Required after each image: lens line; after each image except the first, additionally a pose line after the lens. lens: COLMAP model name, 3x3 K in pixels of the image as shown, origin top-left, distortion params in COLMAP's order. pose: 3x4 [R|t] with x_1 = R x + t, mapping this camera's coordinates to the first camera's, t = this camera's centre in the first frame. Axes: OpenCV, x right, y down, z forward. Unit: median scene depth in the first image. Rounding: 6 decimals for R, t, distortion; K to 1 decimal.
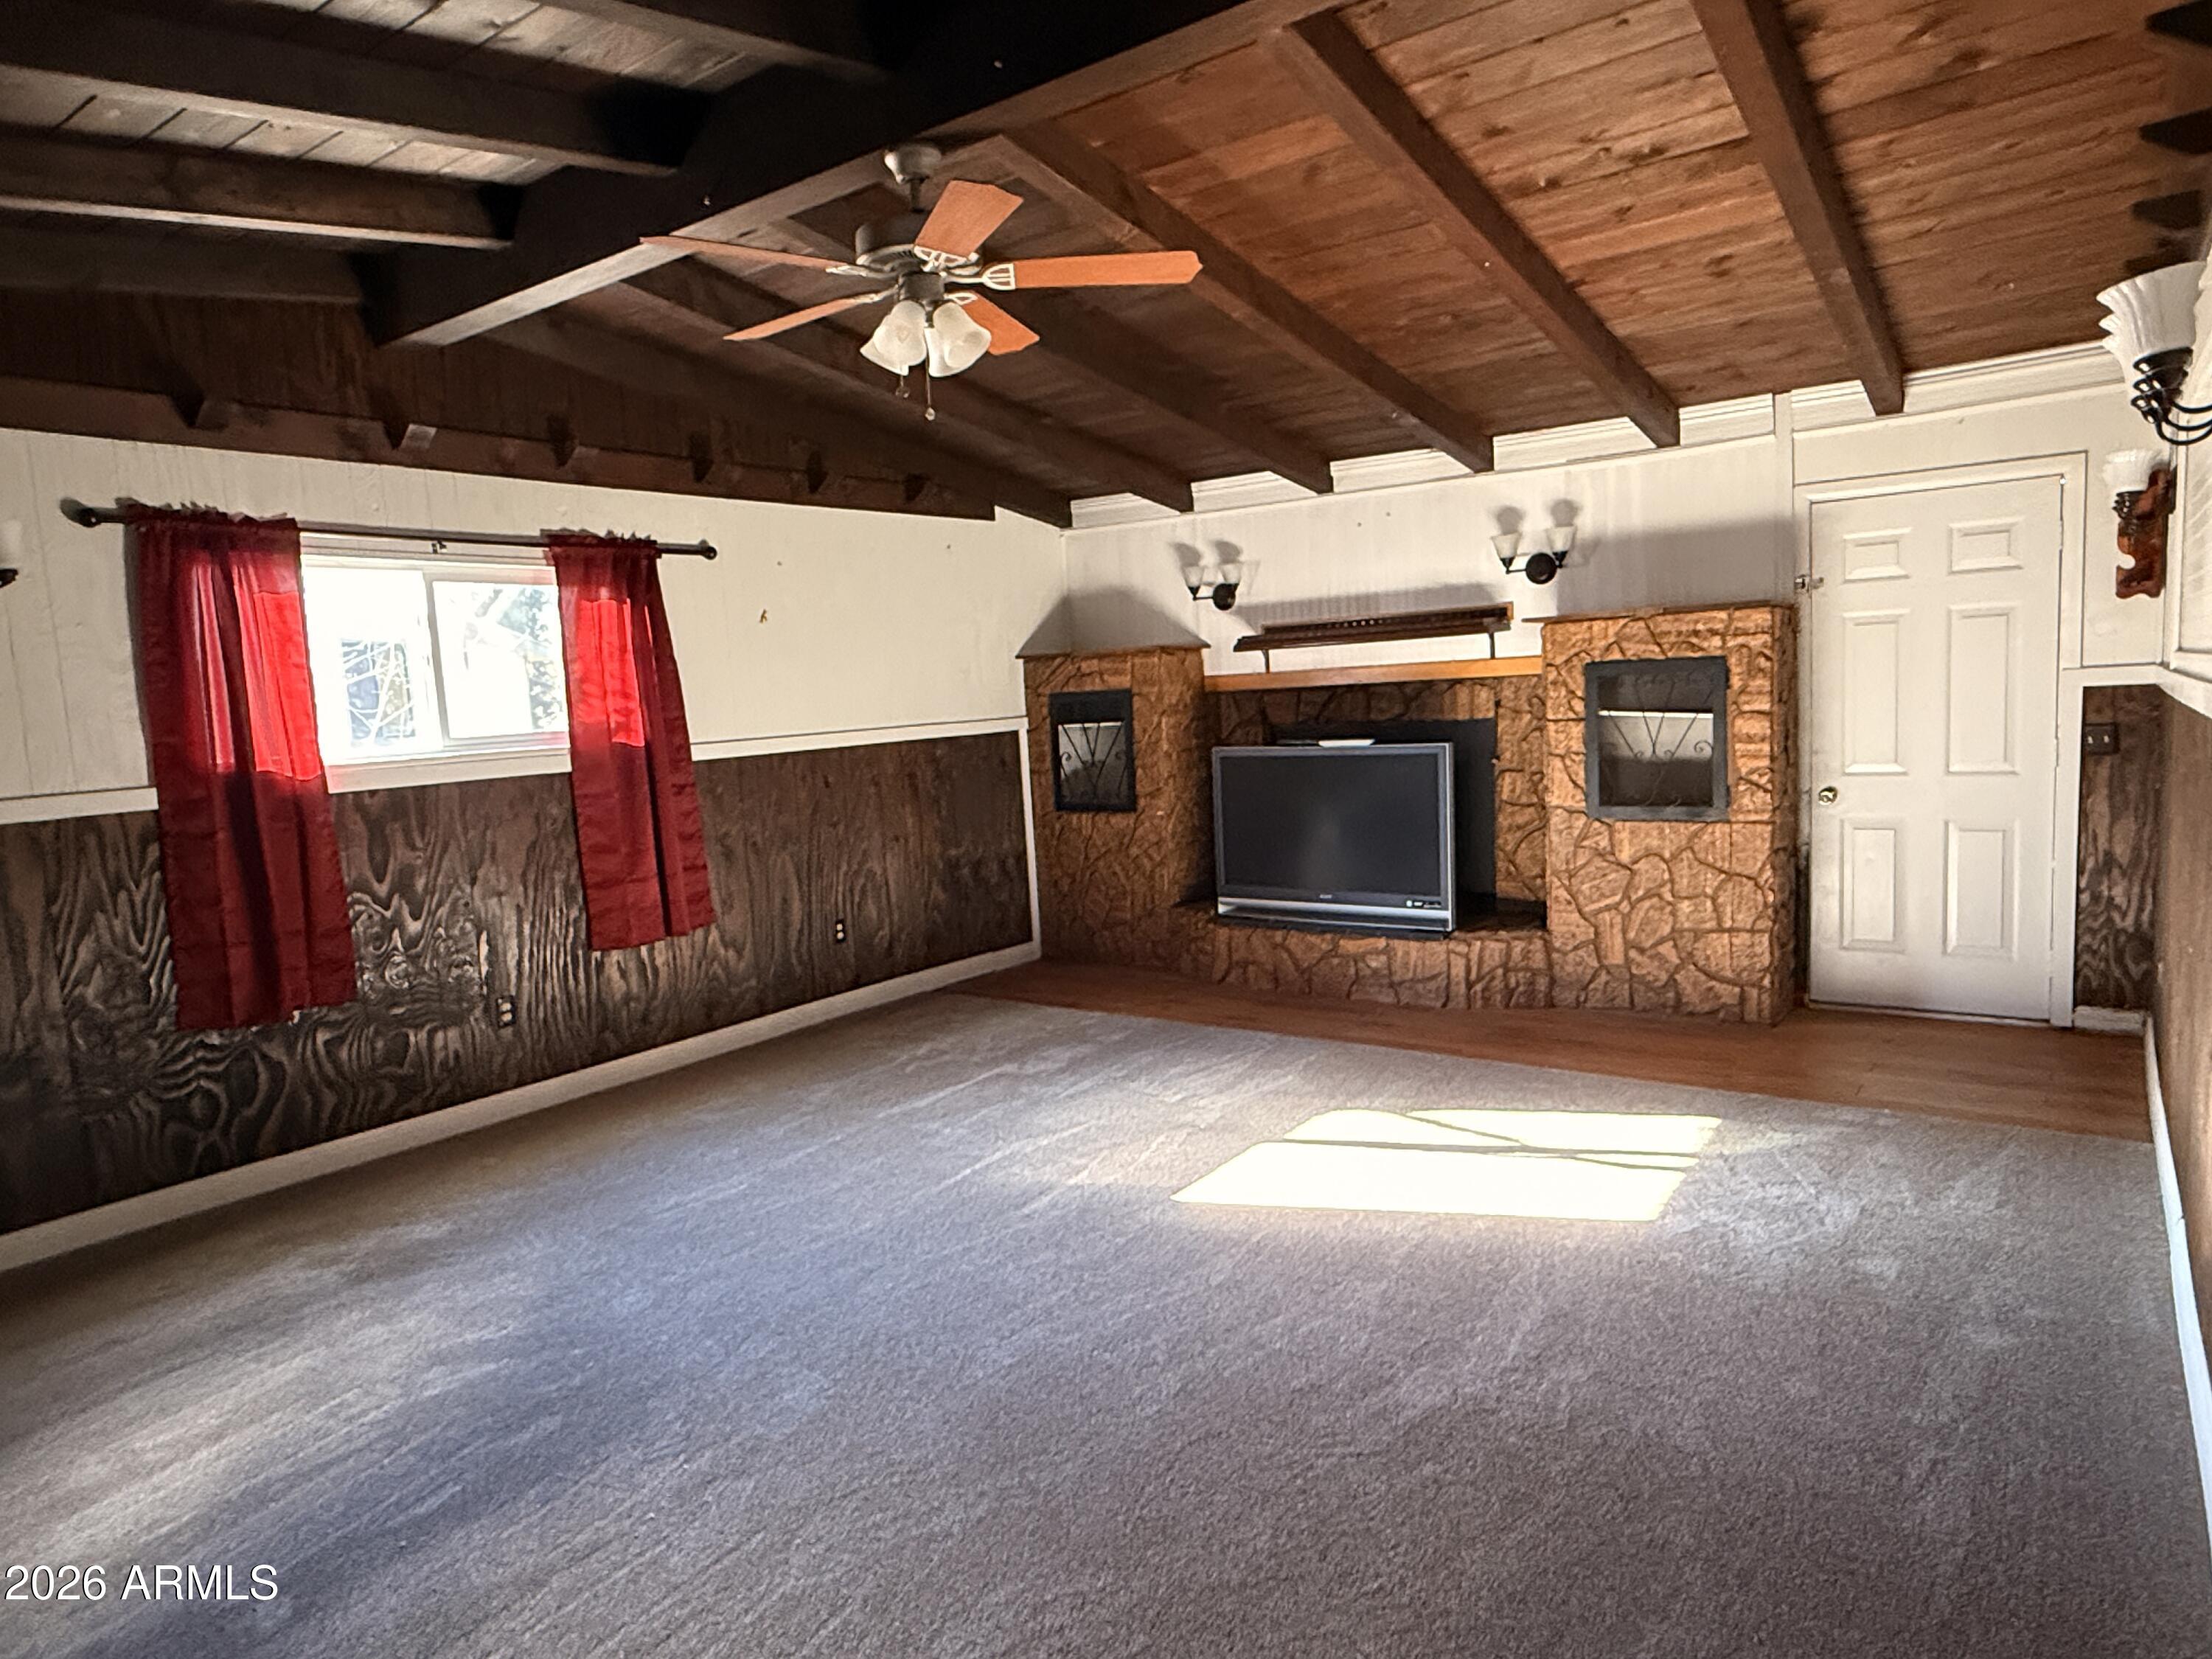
lens RADIAL K [[1346.9, 0, 1106.0], [0, 1346.9, 829.5], [0, 0, 1]] dist [-0.000539, 0.001422]
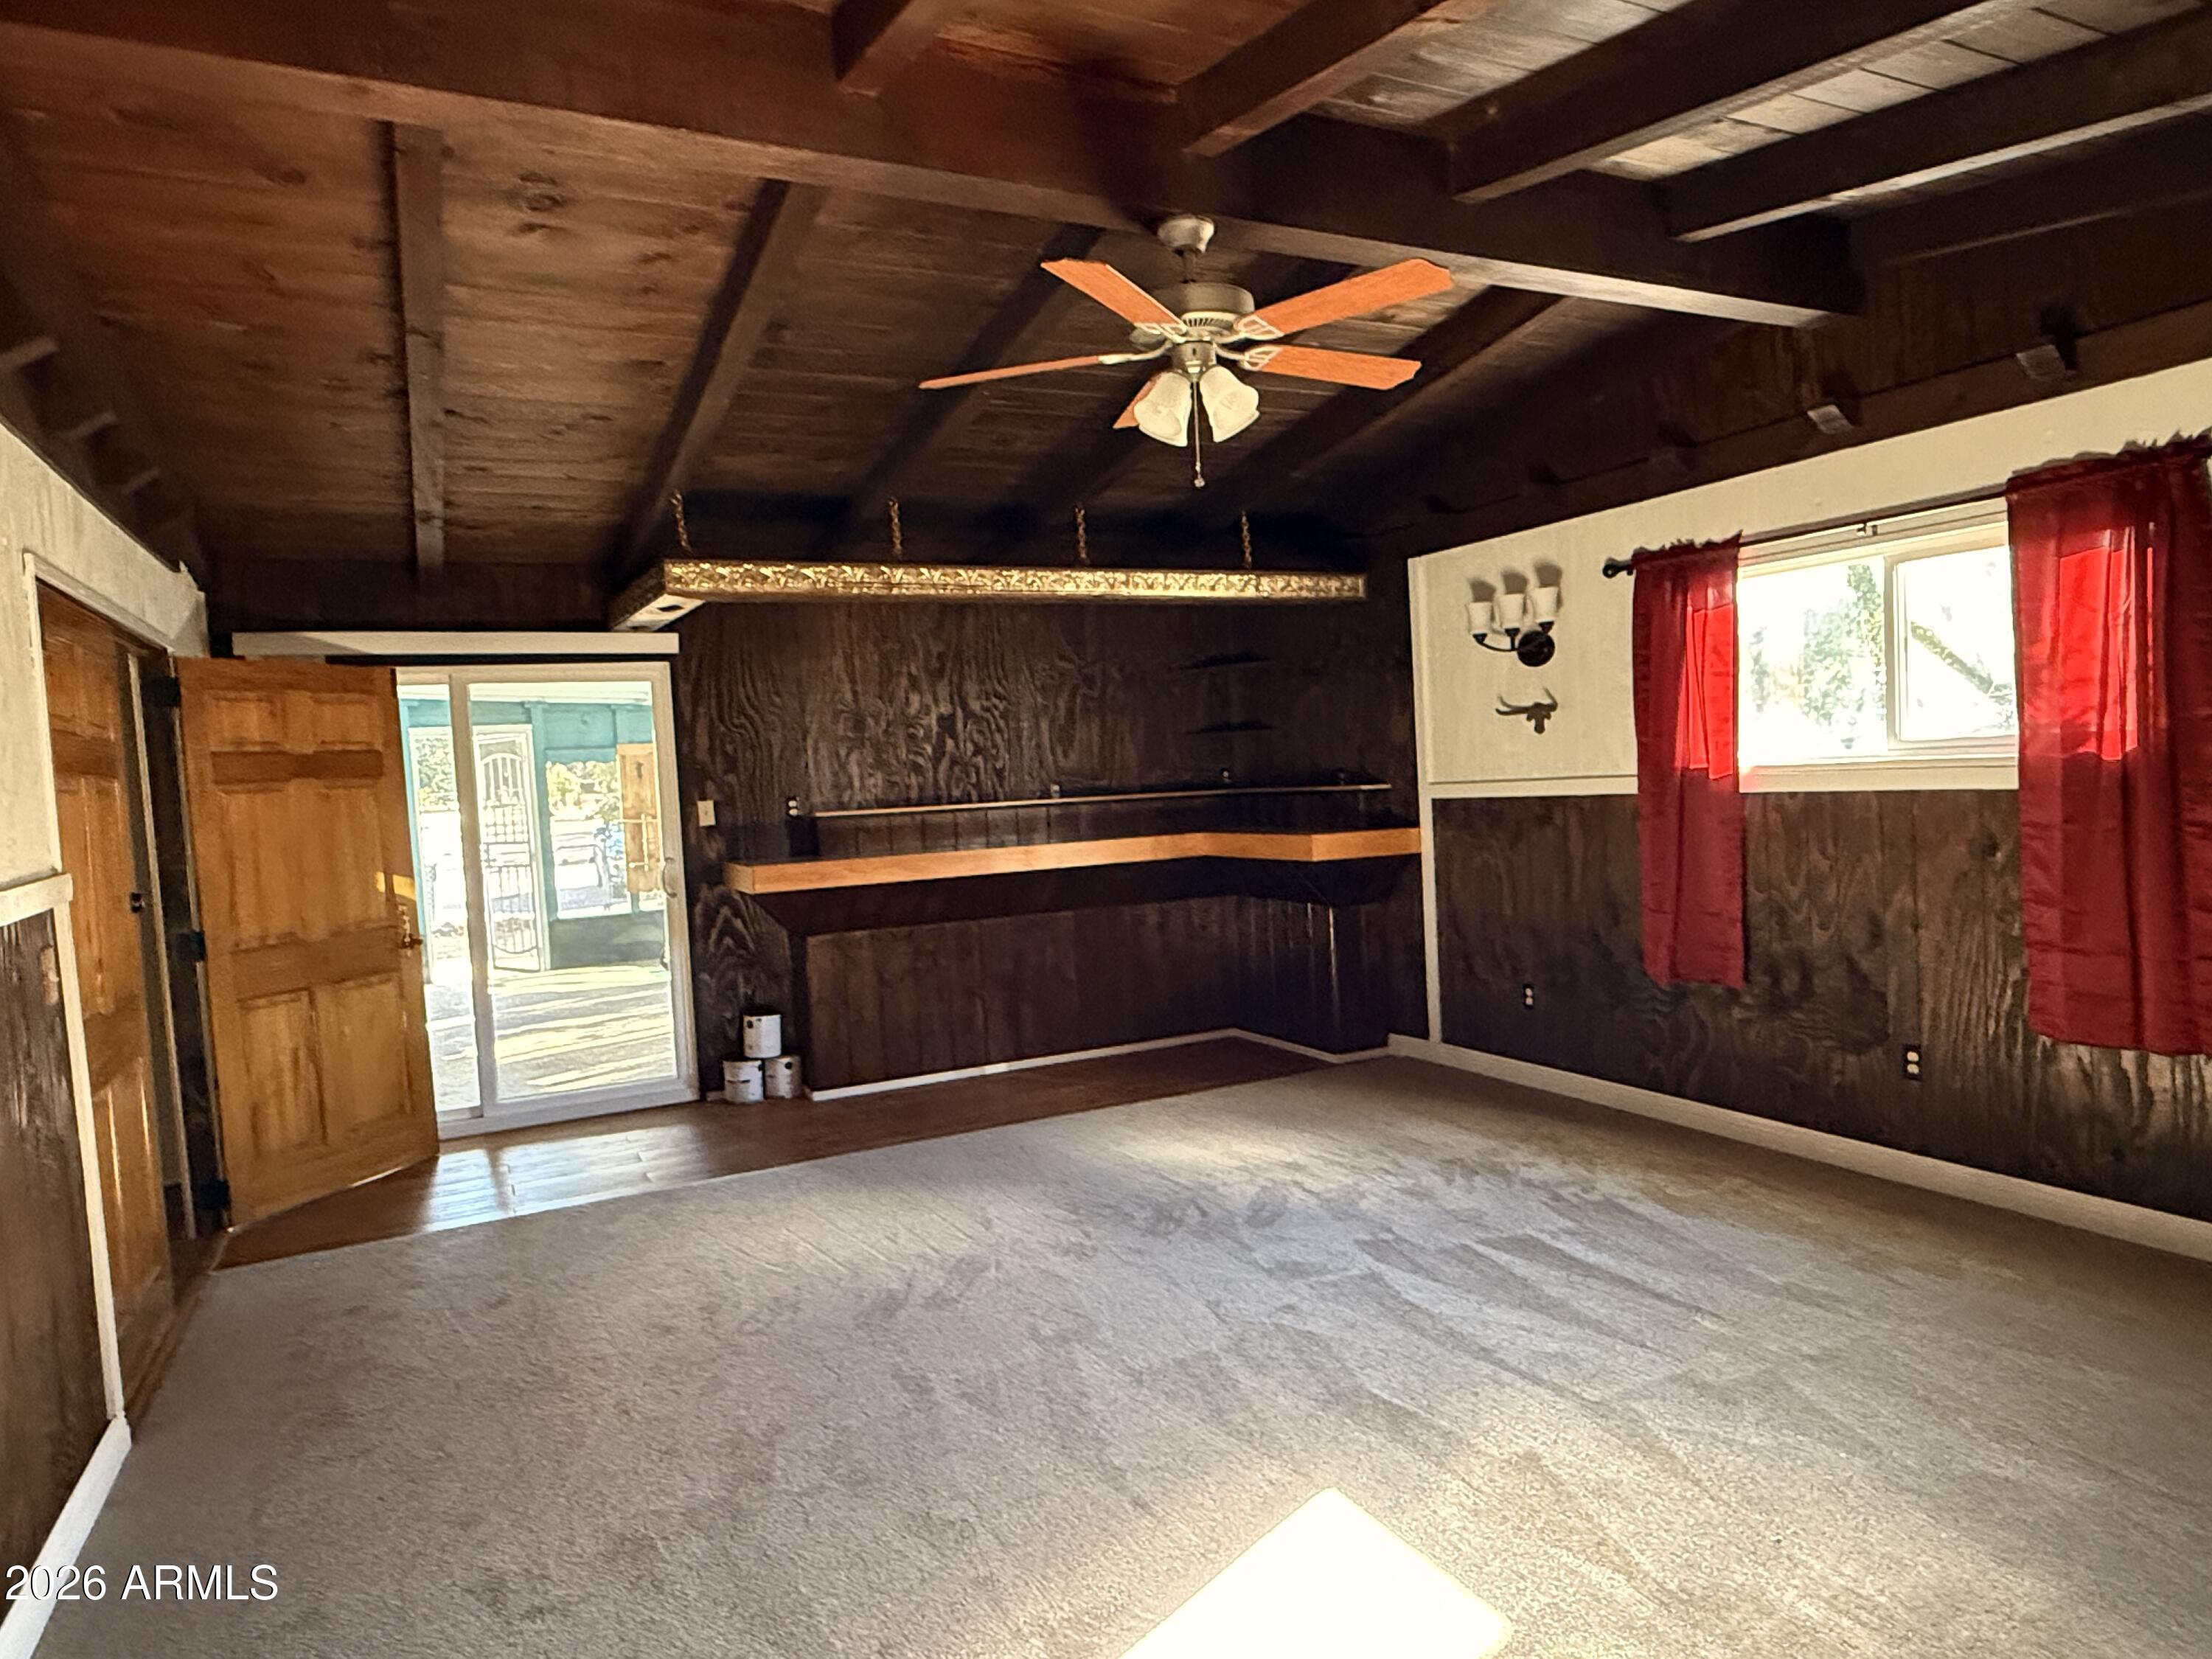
lens RADIAL K [[1346.9, 0, 1106.0], [0, 1346.9, 829.5], [0, 0, 1]] dist [-0.000539, 0.001422]
pose [[-0.456041, 0.121457, -0.881632, 0.565575], [-0.010534, 0.989837, 0.141813, -0.136789], [0.889897, 0.073959, -0.450127, 0.988956]]
